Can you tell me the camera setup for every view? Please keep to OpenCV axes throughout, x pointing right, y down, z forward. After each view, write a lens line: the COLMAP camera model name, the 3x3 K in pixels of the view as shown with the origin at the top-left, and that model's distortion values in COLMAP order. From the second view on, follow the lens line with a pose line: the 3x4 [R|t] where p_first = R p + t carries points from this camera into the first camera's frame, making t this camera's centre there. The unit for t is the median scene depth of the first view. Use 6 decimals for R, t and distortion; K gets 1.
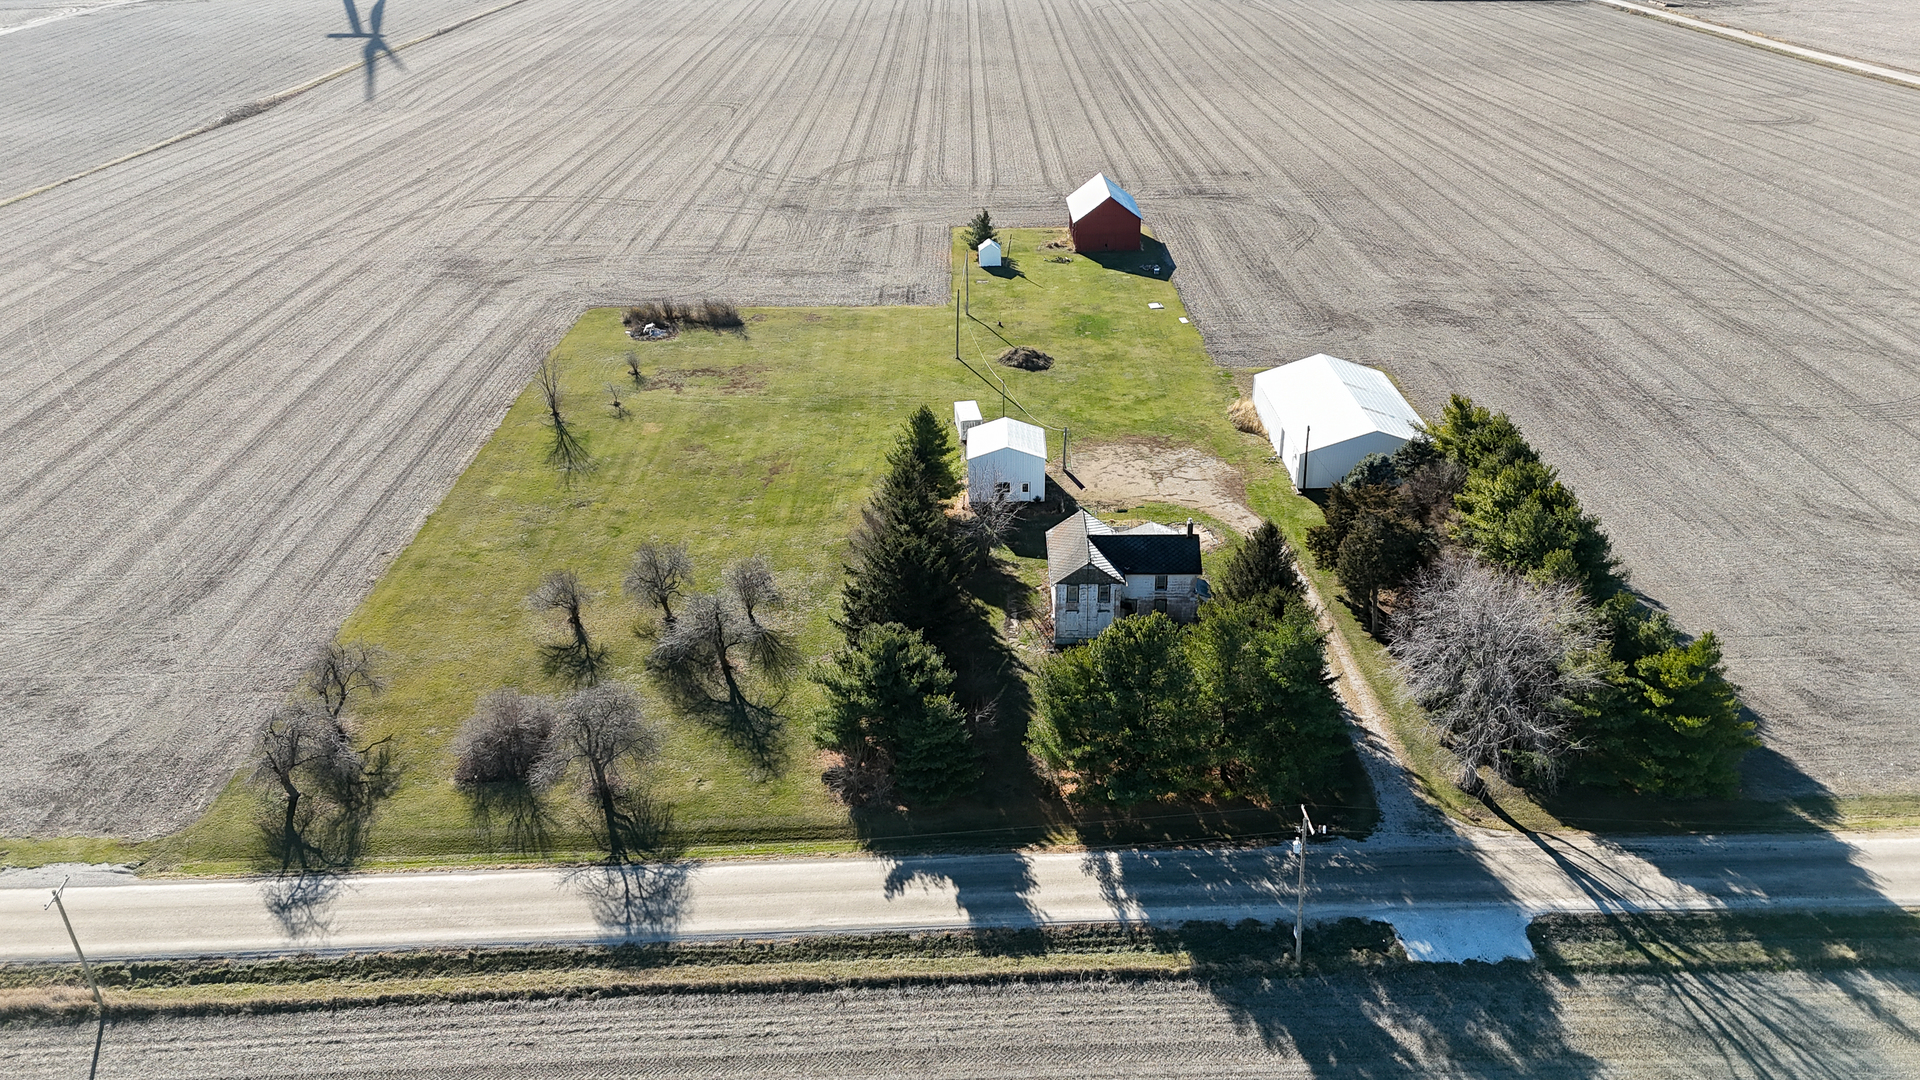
lens RADIAL K [[1406.9, 0, 979.3], [0, 1406.9, 542.9], [0, 0, 1]] dist [0.081122, -0.076123]
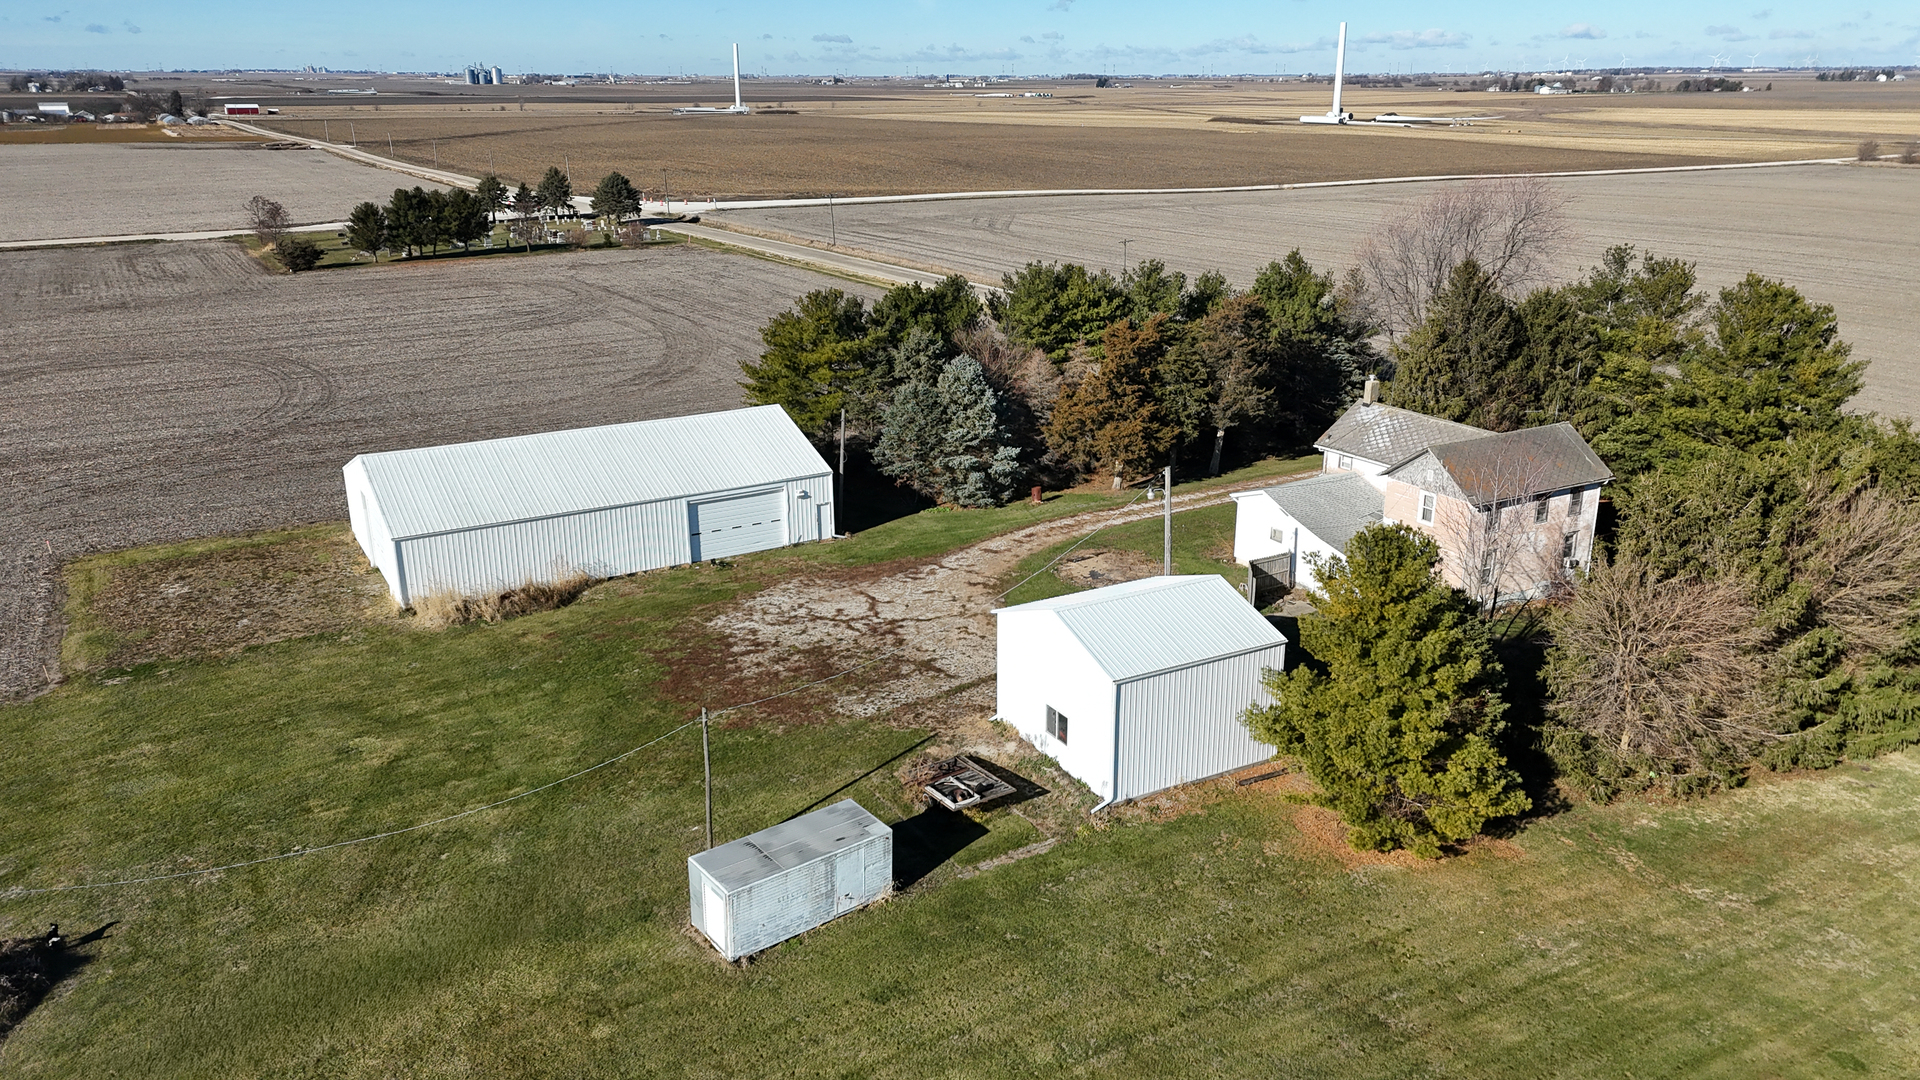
lens RADIAL K [[1406.9, 0, 979.3], [0, 1406.9, 542.9], [0, 0, 1]] dist [0.081122, -0.076123]
pose [[-0.508663, -0.251668, 0.823362, -0.319113], [0.397809, 0.779419, 0.483998, -0.347001], [-0.763551, 0.573732, -0.296346, 1.391053]]
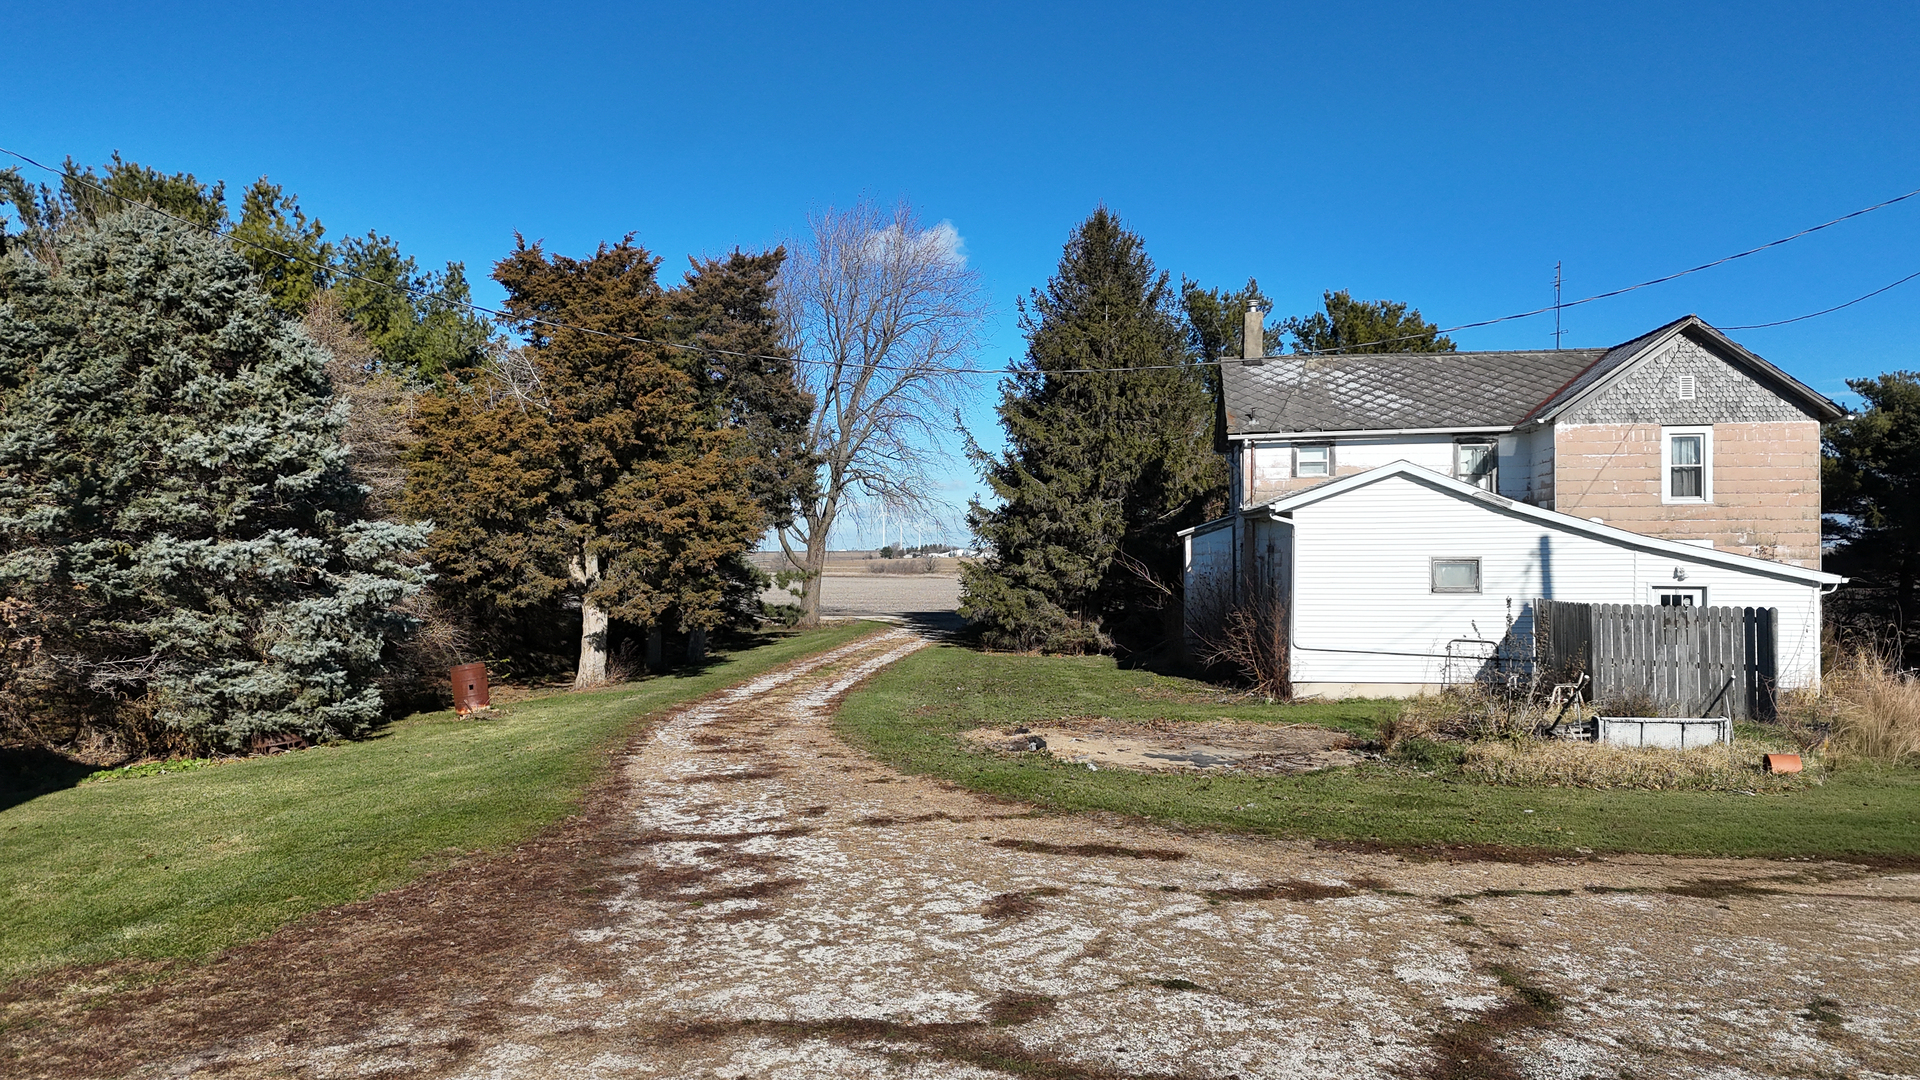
lens RADIAL K [[1392.8, 0, 979.5], [0, 1392.8, 535.2], [0, 0, 1]] dist [0.073222, -0.072615]
pose [[-0.994479, 0.024140, 0.102118, 0.179528], [0.066949, 0.895331, 0.440341, -0.109605], [-0.080800, 0.444746, -0.892005, 1.313291]]
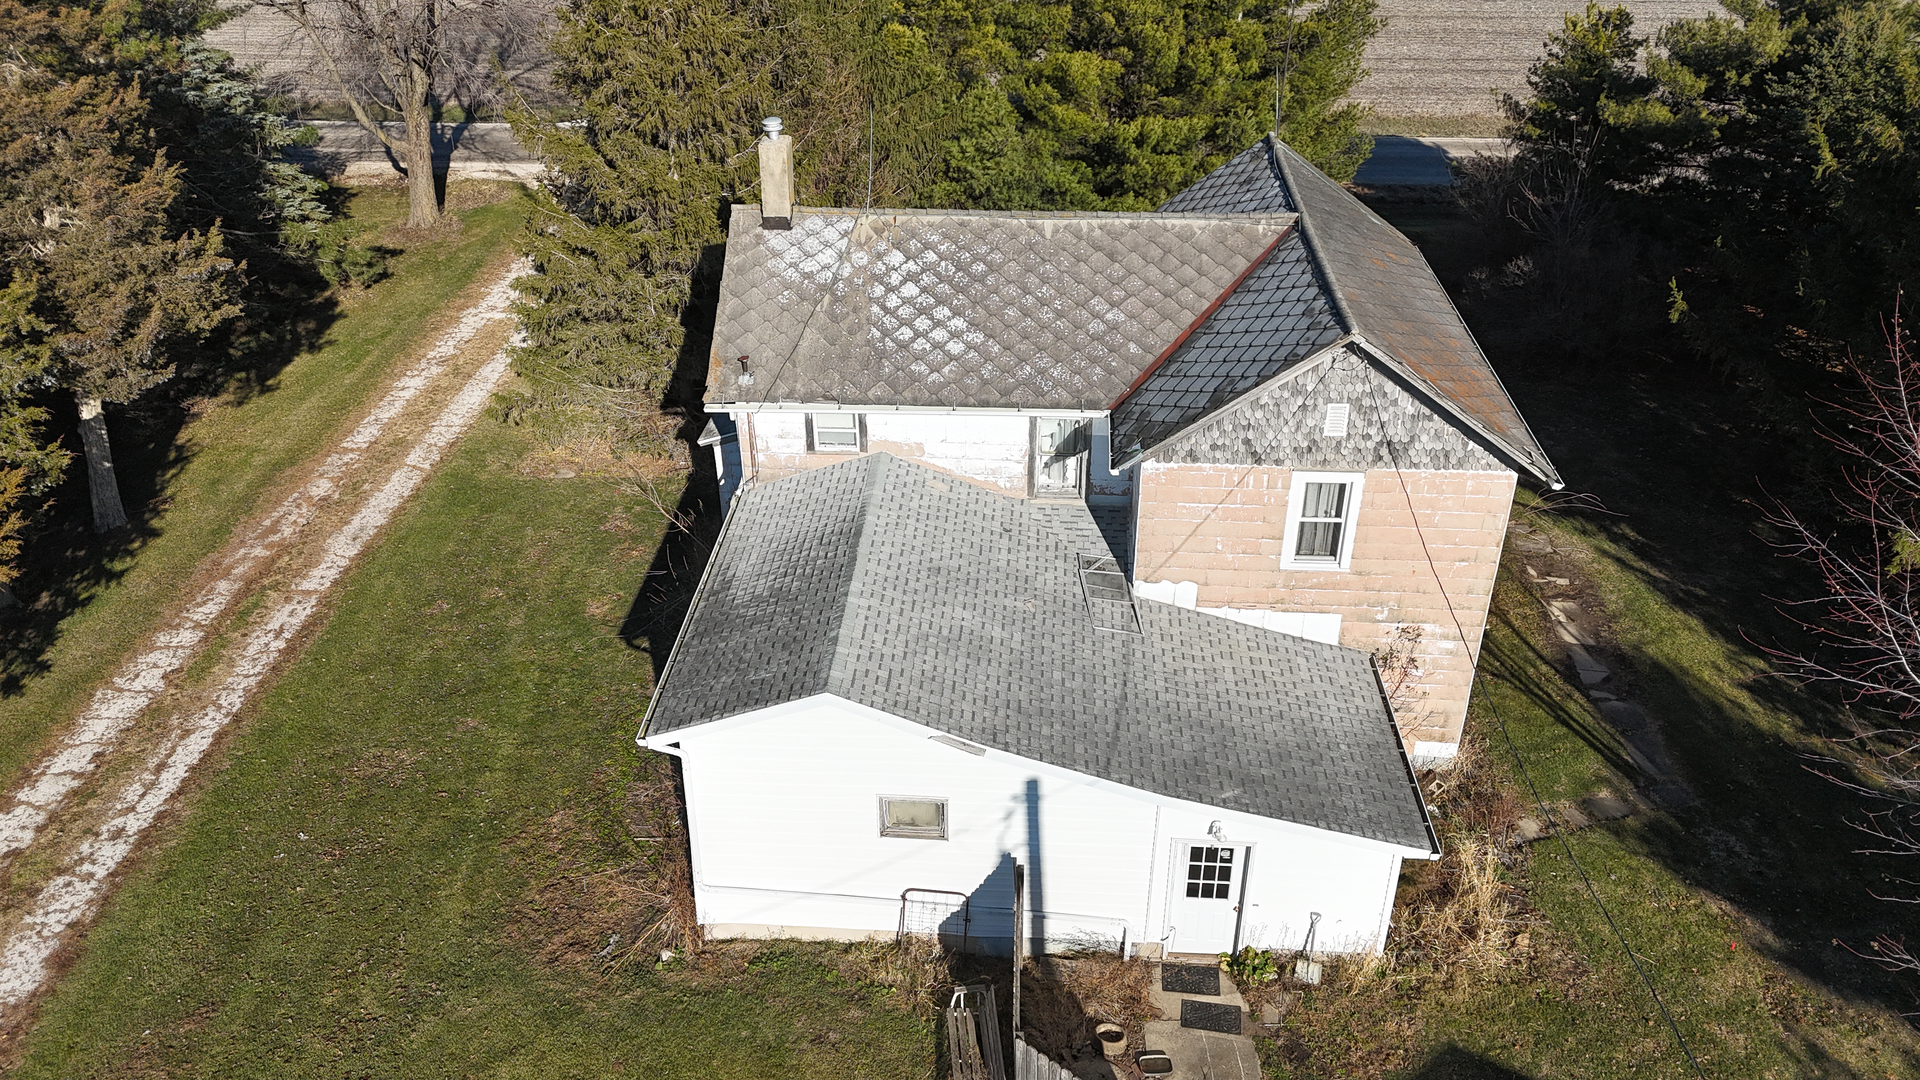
lens RADIAL K [[1406.9, 0, 979.3], [0, 1406.9, 542.9], [0, 0, 1]] dist [0.081122, -0.076123]
pose [[-0.997817, -0.008513, 0.065484, 0.107845], [0.051047, 0.529627, 0.846693, -0.150766], [-0.041890, 0.848188, -0.528036, 1.164166]]
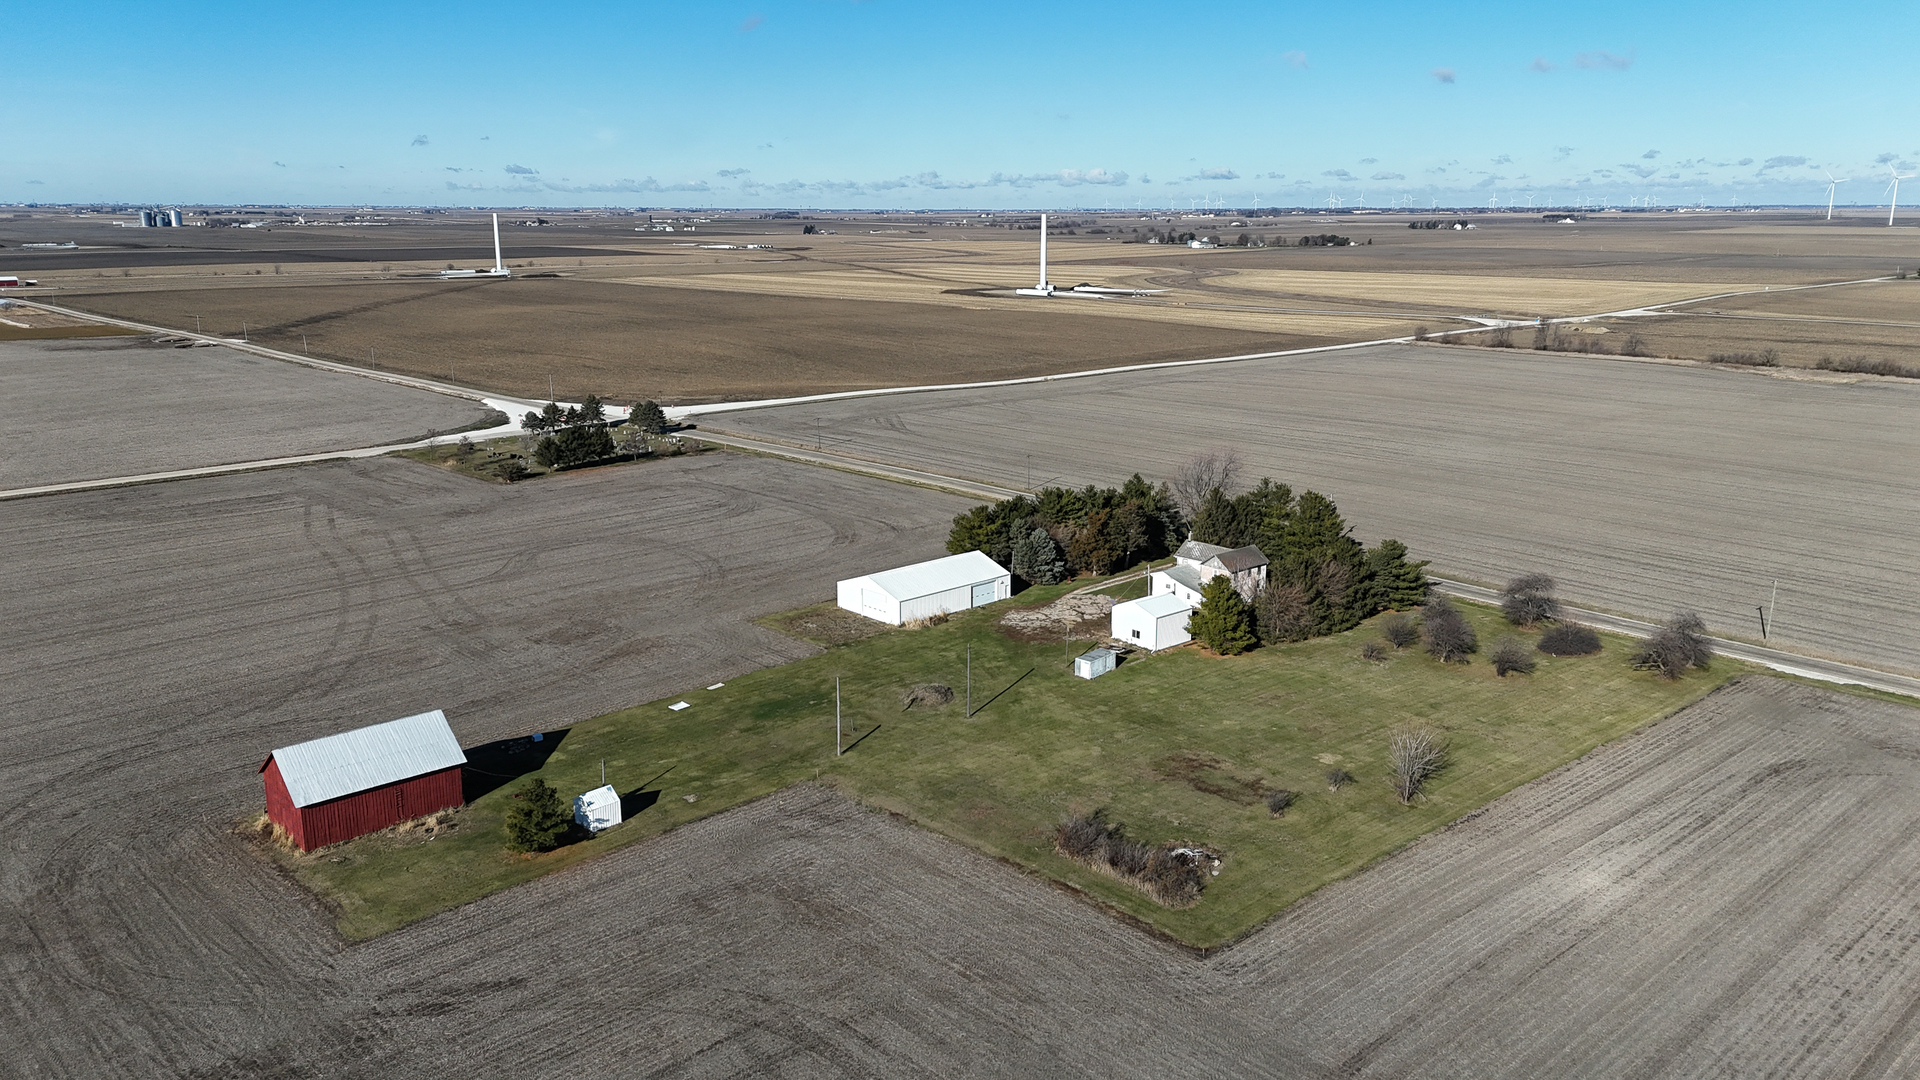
lens RADIAL K [[1406.9, 0, 979.3], [0, 1406.9, 542.9], [0, 0, 1]] dist [0.081122, -0.076123]
pose [[-0.681458, -0.153502, 0.715578, -1.028905], [0.340204, 0.799253, 0.495435, -1.052026], [-0.647978, 0.581061, -0.492435, 2.152237]]
